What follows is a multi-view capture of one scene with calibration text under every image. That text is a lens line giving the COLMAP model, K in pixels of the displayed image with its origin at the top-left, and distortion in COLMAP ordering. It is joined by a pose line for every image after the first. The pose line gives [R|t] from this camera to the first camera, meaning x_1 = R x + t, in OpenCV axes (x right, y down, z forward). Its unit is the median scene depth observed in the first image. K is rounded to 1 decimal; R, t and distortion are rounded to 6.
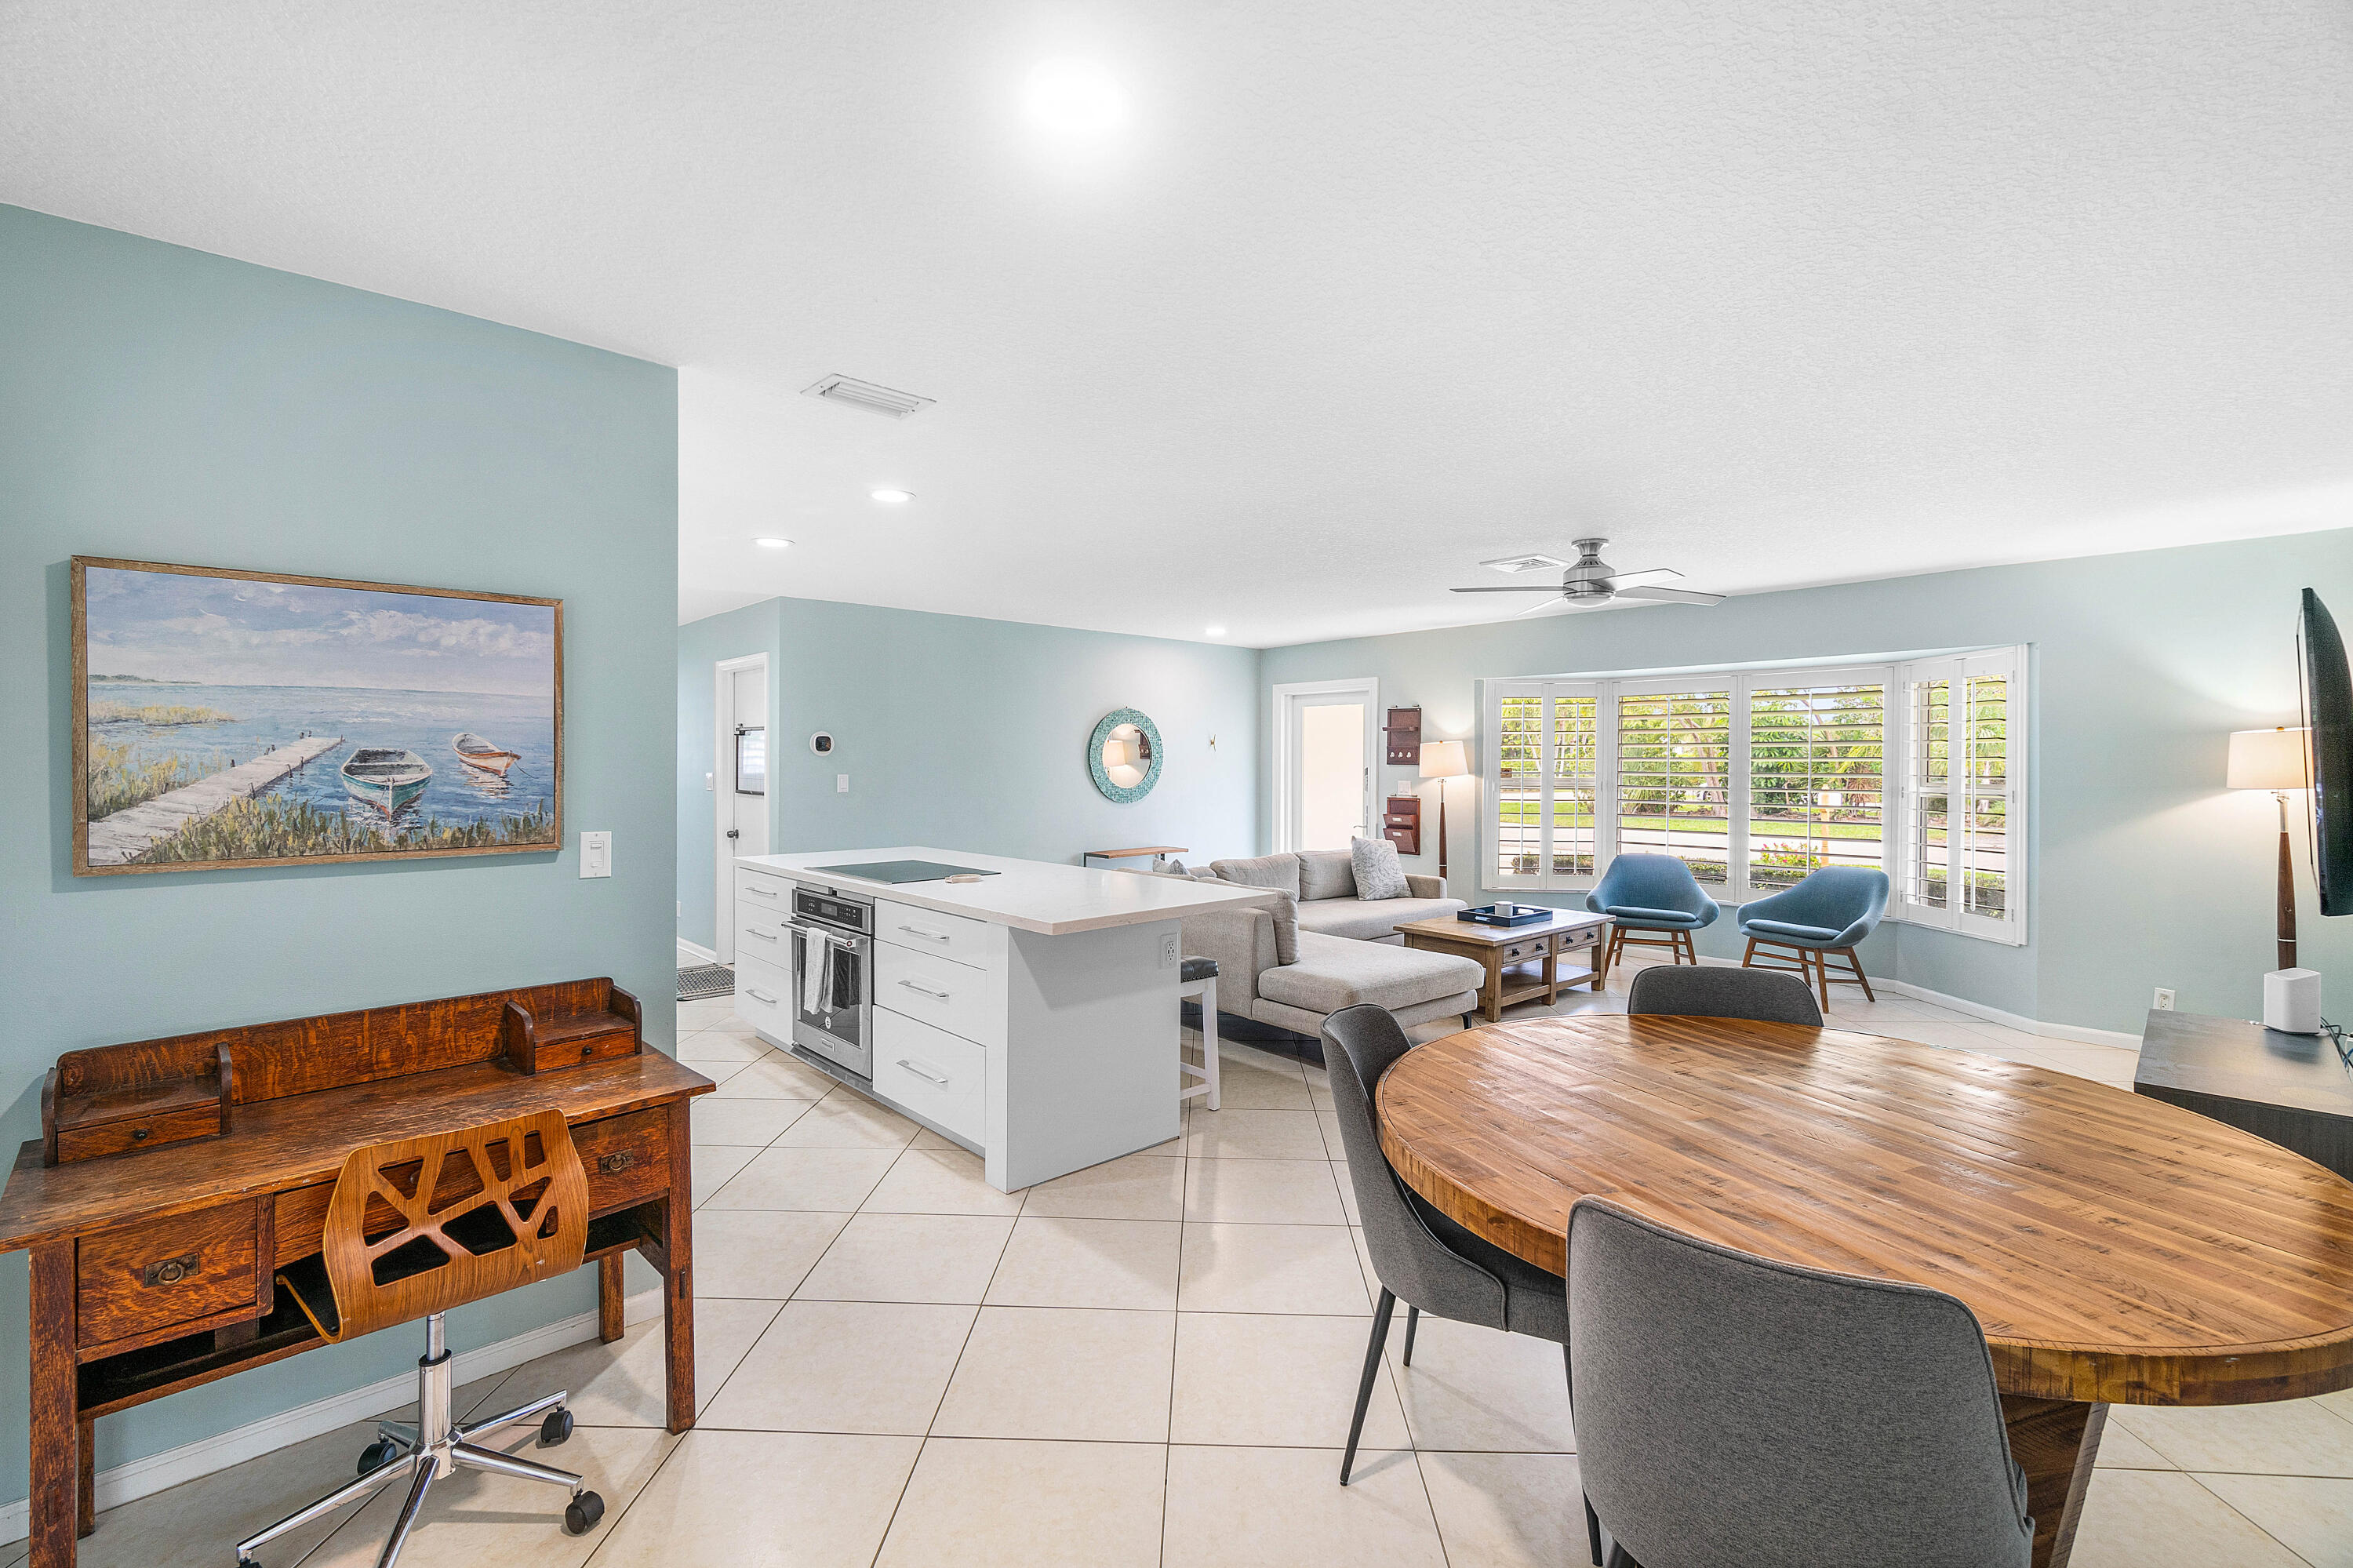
lens RADIAL K [[1030.7, 0, 1183.6], [0, 1030.7, 772.9], [0, 0, 1]] dist [-0.004432, 0.000784]
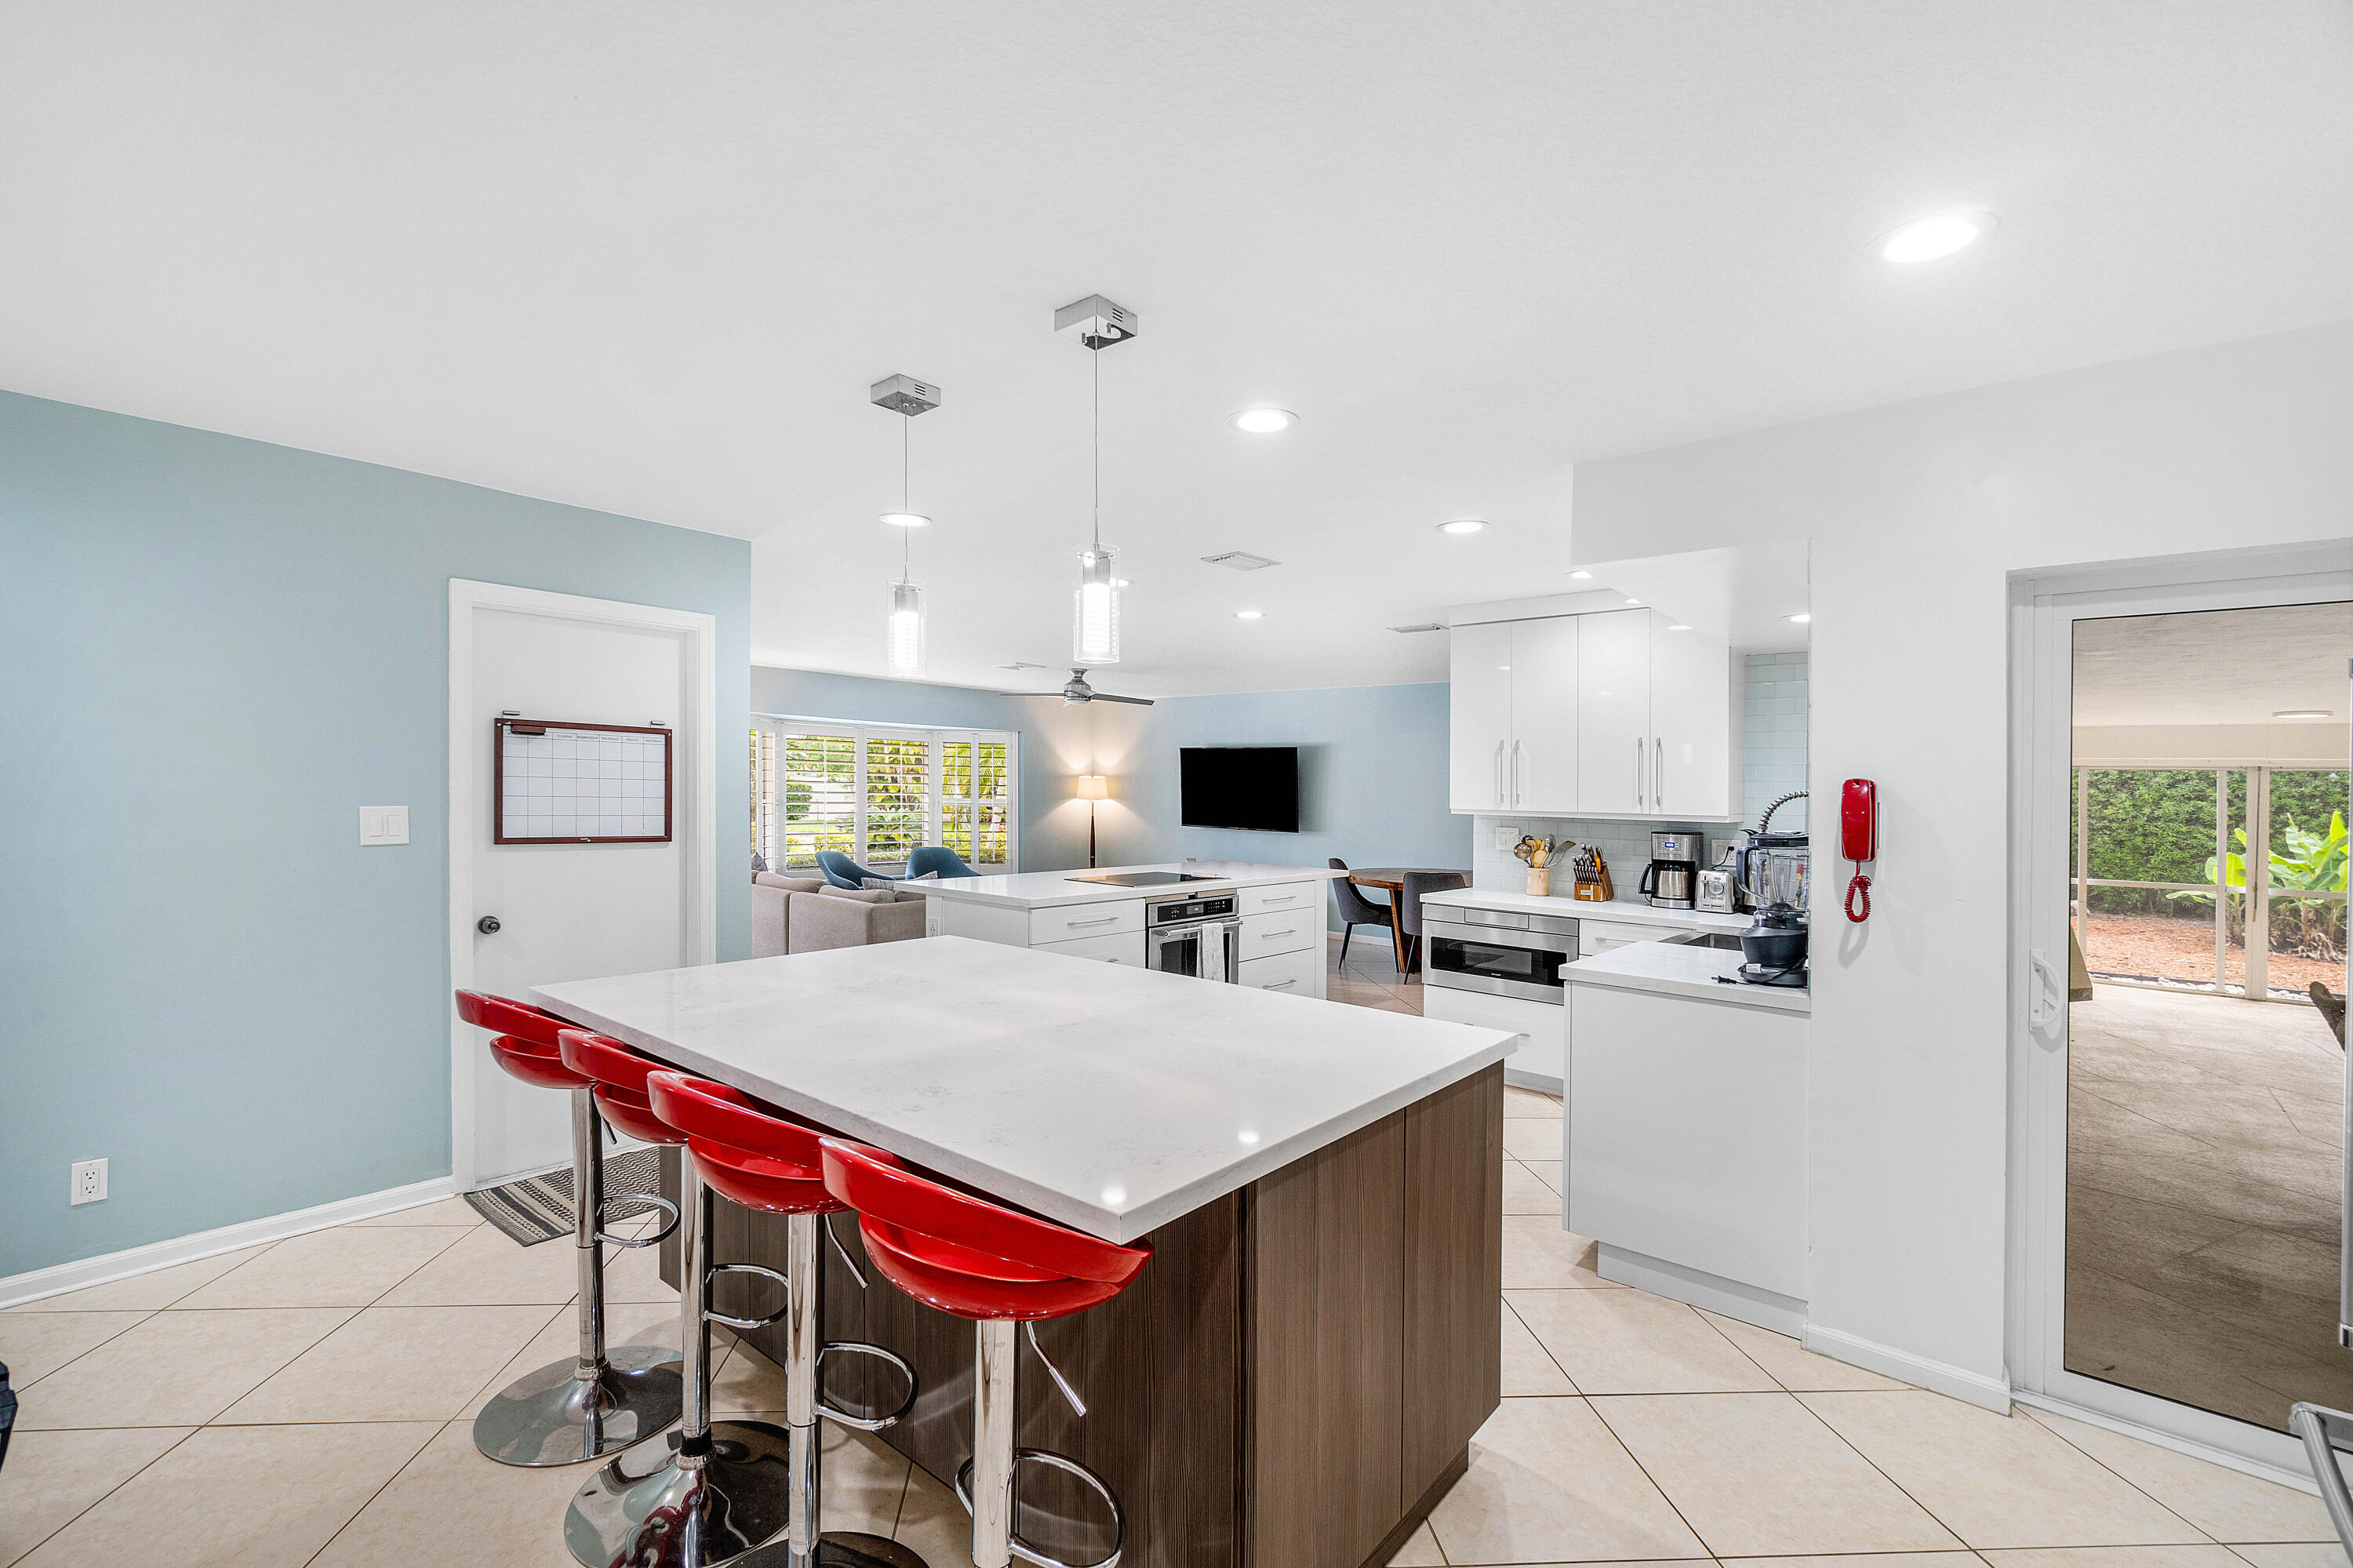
lens RADIAL K [[1030.7, 0, 1163.7], [0, 1030.7, 792.7], [0, 0, 1]] dist [-0.004432, 0.000784]
pose [[-0.128872, -0.006838, 0.991638, -1.050415], [-0.007470, 0.999955, 0.005925, -0.013195], [-0.991633, -0.006644, -0.128917, 0.790173]]
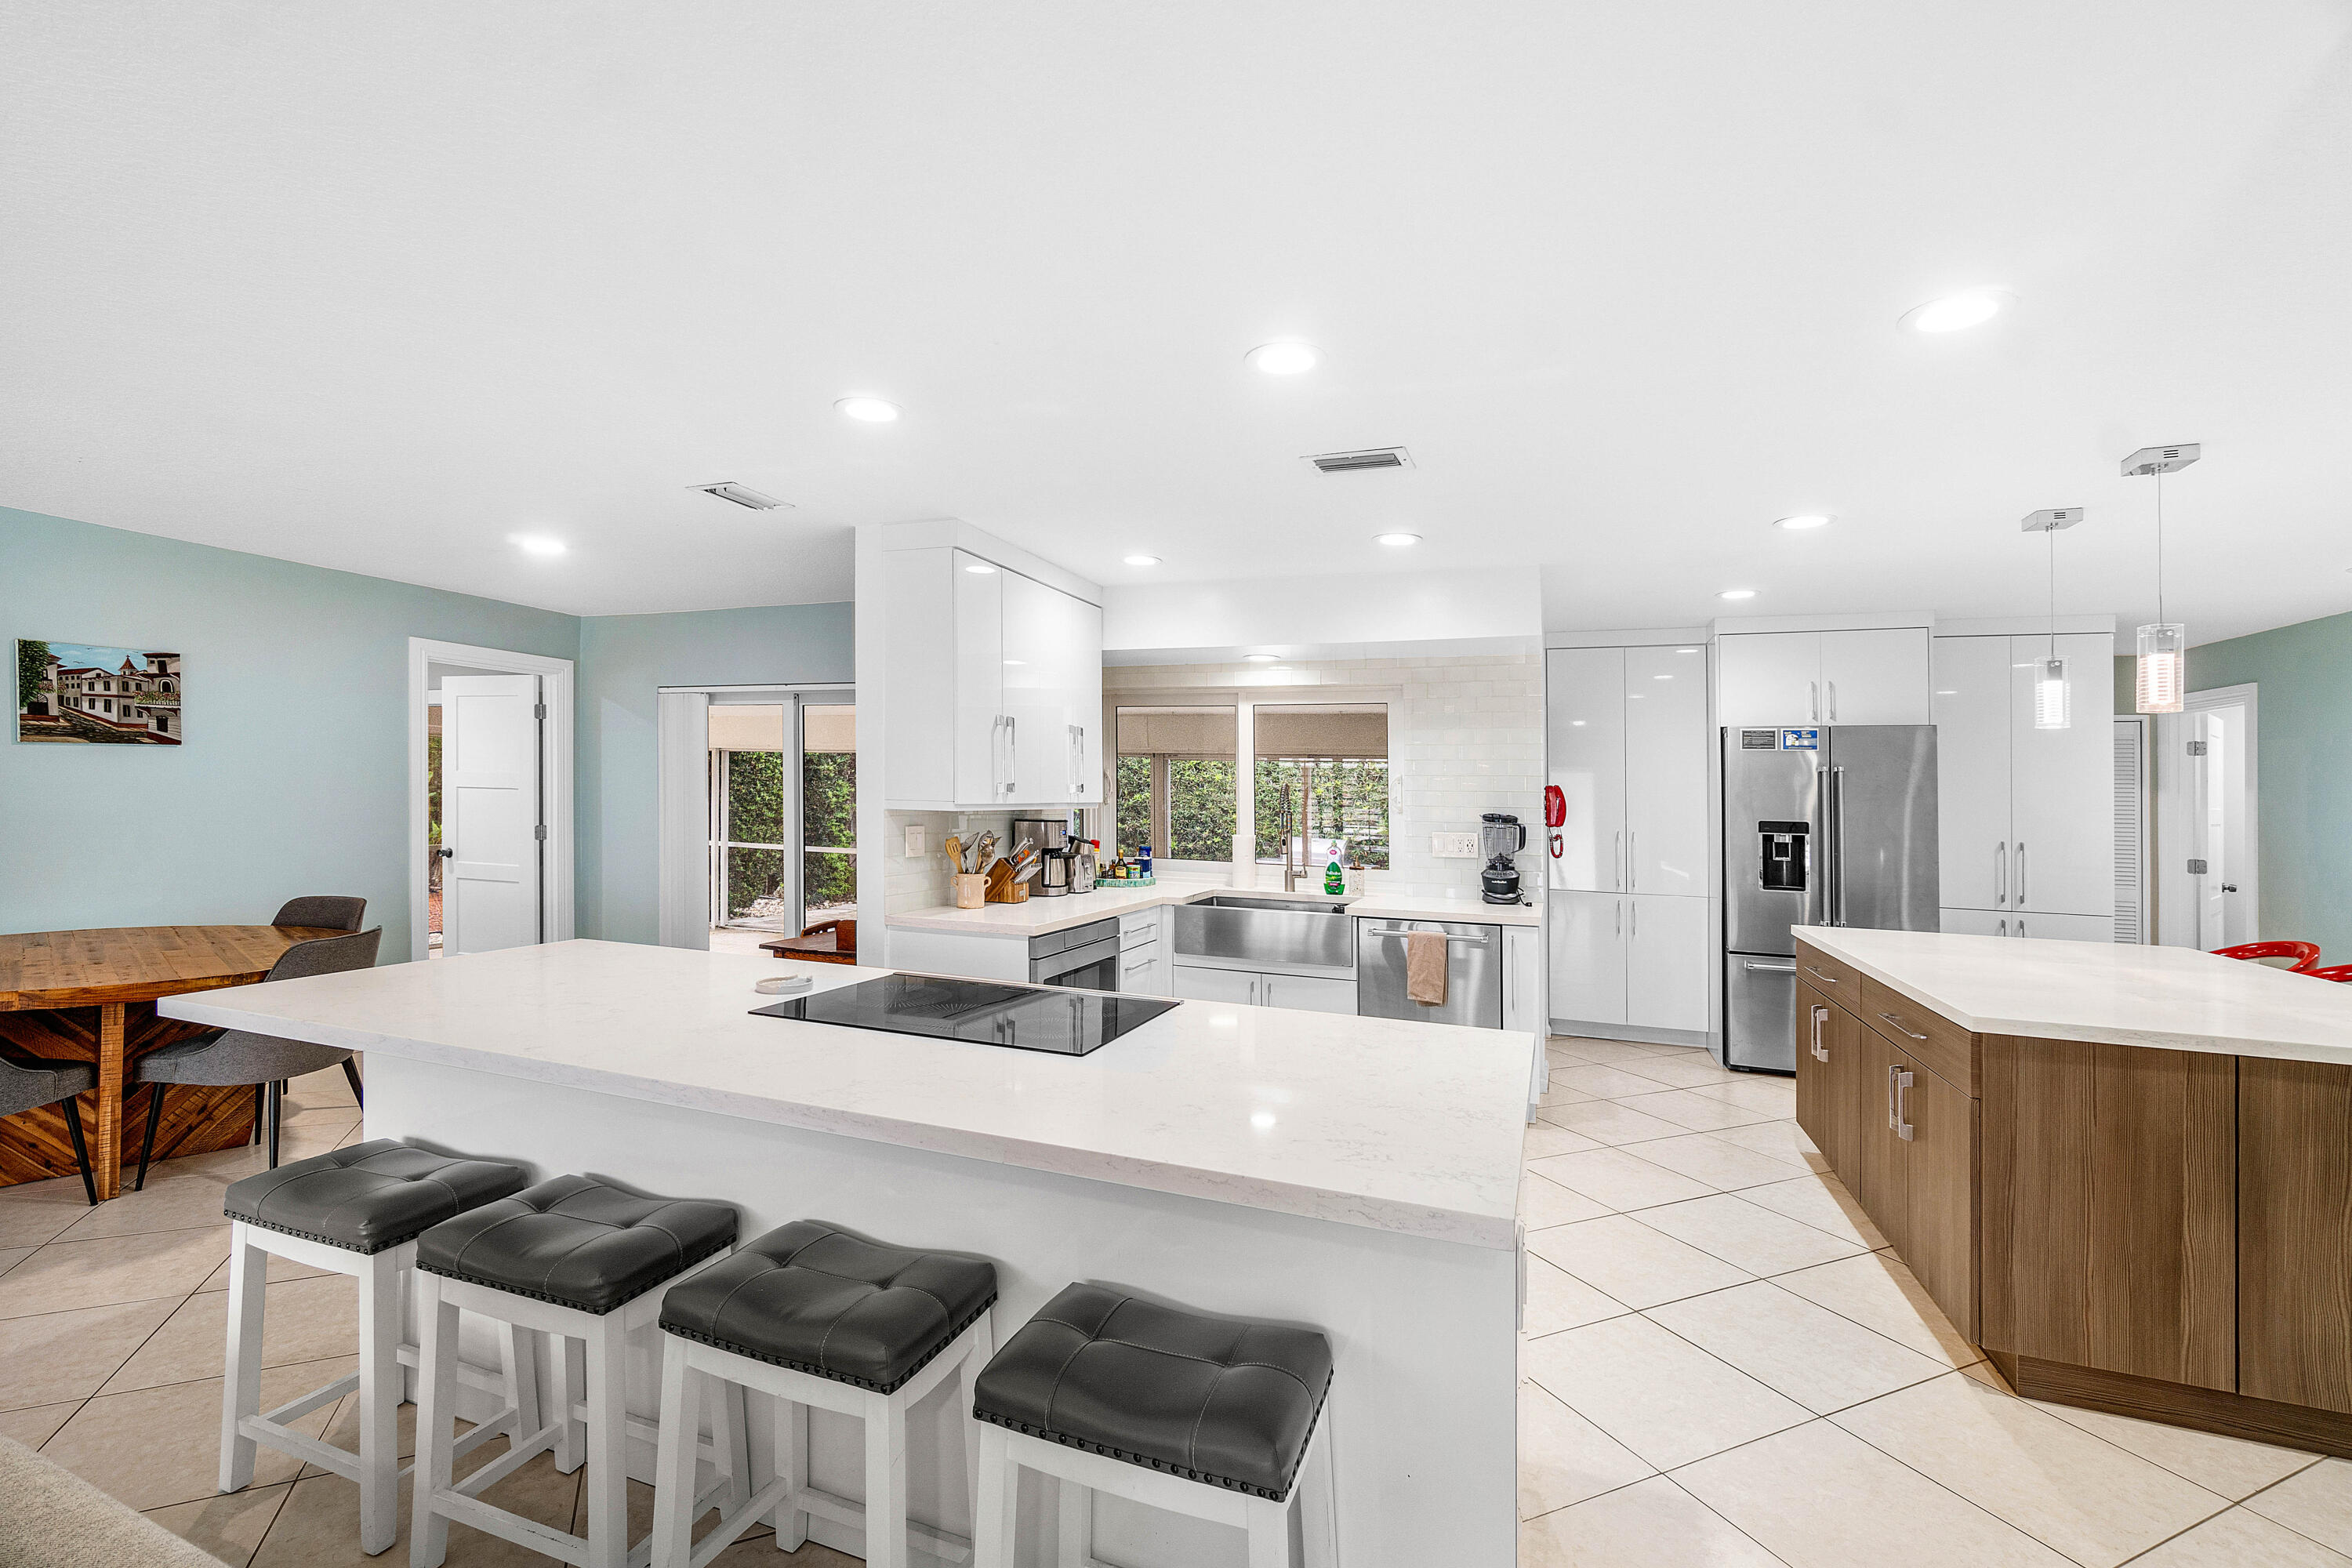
lens RADIAL K [[1030.2, 0, 1142.6], [0, 1030.2, 786.1], [0, 0, 1]] dist [-0.004432, 0.000784]
pose [[-0.901559, -0.019933, -0.432197, -0.086397], [-0.024448, 0.999689, 0.004891, -0.013476], [0.431965, 0.014976, -0.901766, 1.036690]]
